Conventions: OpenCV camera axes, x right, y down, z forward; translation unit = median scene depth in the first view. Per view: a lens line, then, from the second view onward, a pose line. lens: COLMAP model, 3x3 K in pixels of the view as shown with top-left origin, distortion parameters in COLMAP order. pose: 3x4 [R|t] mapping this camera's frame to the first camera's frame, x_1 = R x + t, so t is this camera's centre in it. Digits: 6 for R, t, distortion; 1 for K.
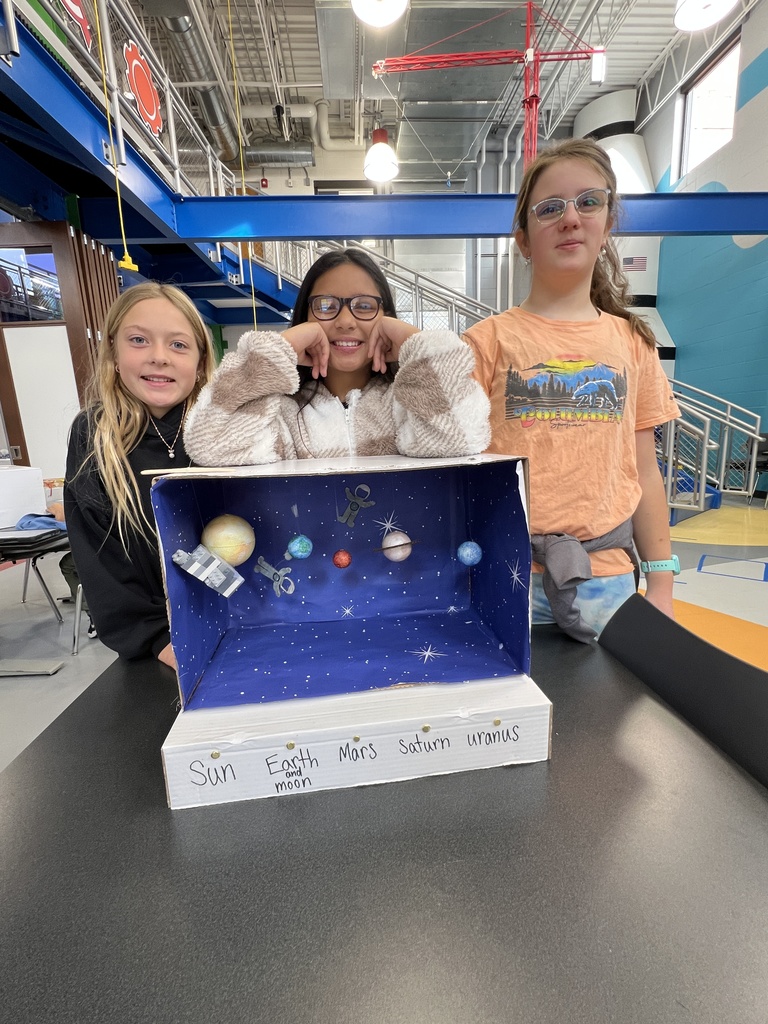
lens RADIAL K [[445.3, 0, 384.1], [0, 445.3, 509.3], [0, 0, 1]] dist [-0.003888, -0.000222]
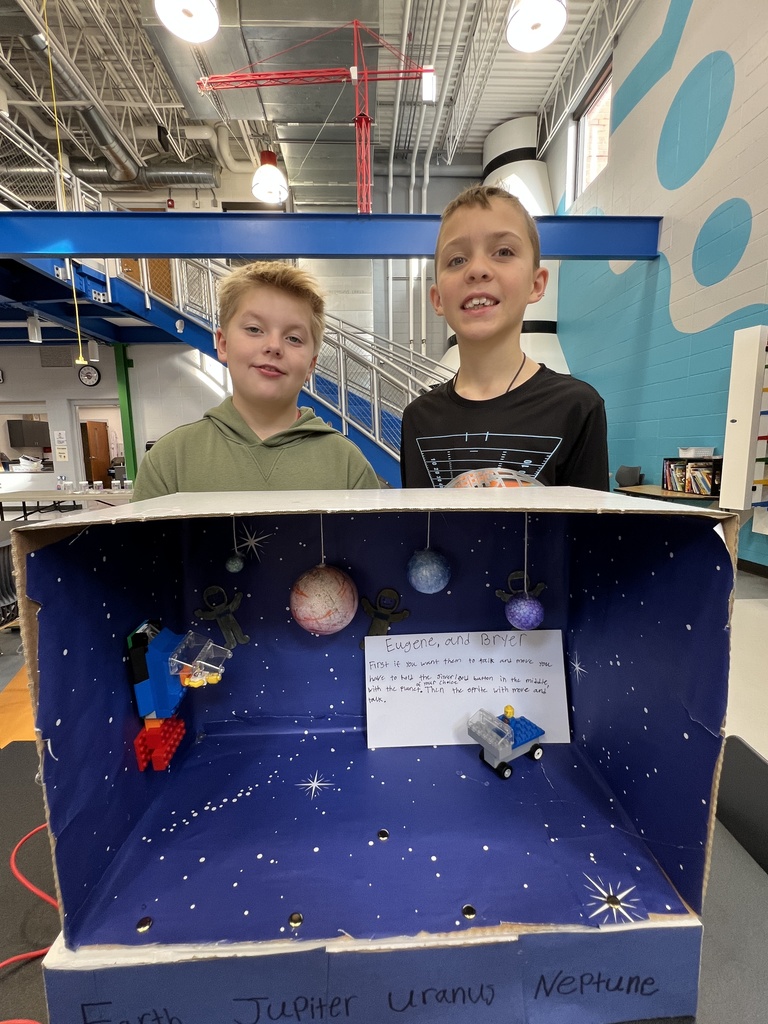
lens RADIAL K [[445.3, 0, 382.9], [0, 445.3, 508.0], [0, 0, 1]] dist [-0.003888, -0.000222]
pose [[0.999763, 0.020736, -0.006626, 0.249075], [-0.021011, 0.998787, -0.044527, -0.023450], [0.005695, 0.044656, 0.998986, 0.047354]]
